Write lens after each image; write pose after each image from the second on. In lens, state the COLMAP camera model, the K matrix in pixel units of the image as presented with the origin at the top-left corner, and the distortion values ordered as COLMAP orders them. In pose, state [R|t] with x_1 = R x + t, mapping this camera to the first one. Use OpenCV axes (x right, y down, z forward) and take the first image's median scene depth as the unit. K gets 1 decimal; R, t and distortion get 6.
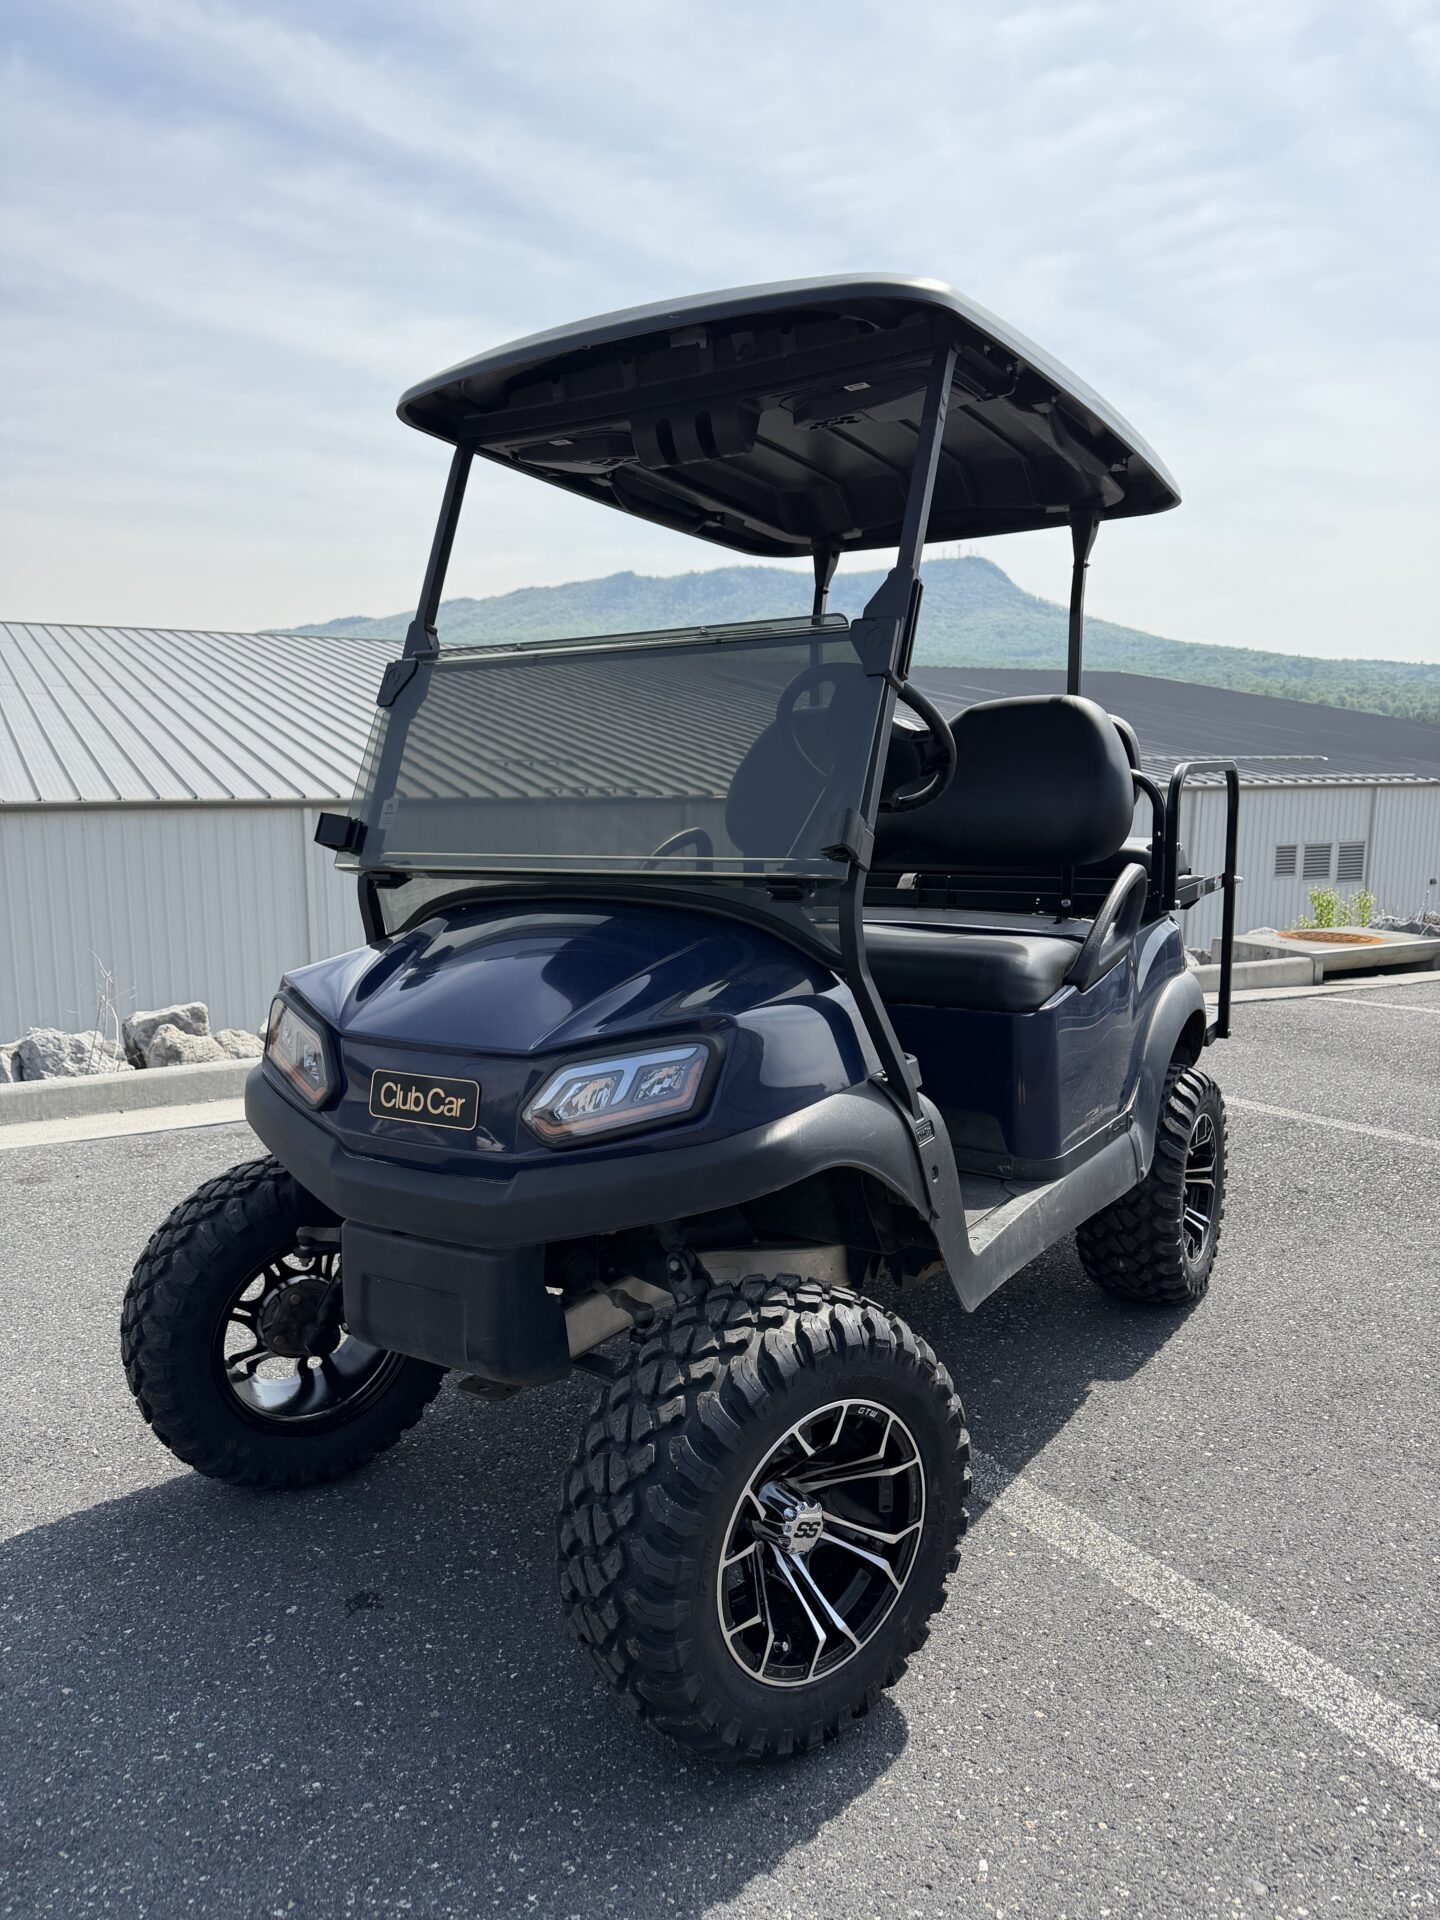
lens RADIAL K [[1327.5, 0, 719.1], [0, 1327.5, 957.7], [0, 0, 1]] dist [0.005384, -0.010197]
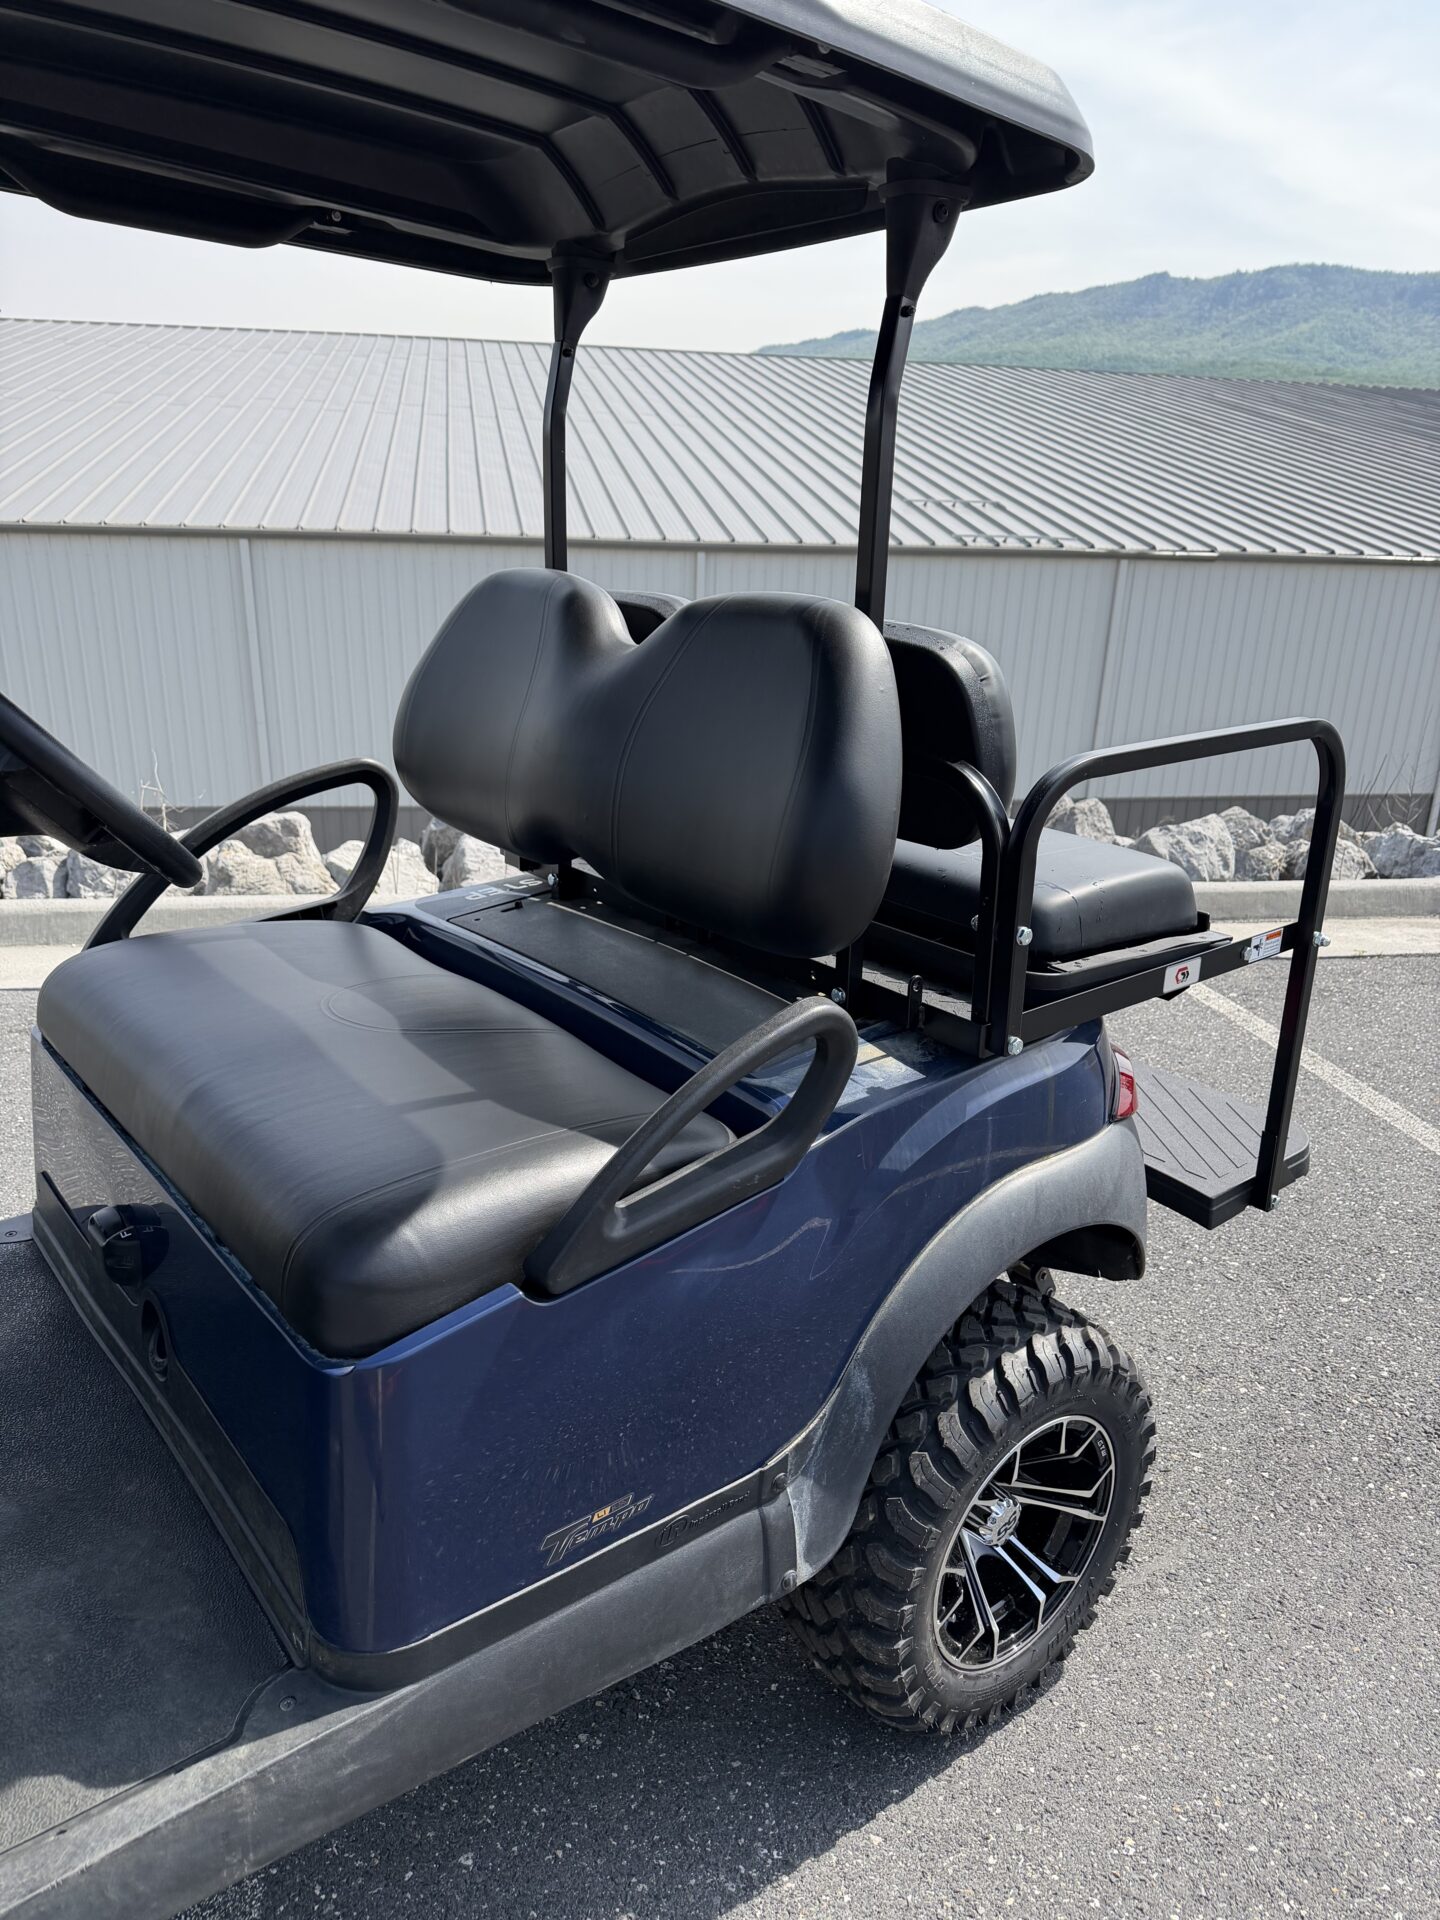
lens RADIAL K [[1320.2, 0, 720.4], [0, 1320.2, 940.0], [0, 0, 1]] dist [0.001466, -0.052892]
pose [[0.929995, 0.140684, -0.339583, 0.238043], [-0.075646, 0.977334, 0.197726, -0.097404], [0.359703, -0.158197, 0.919558, 0.308600]]
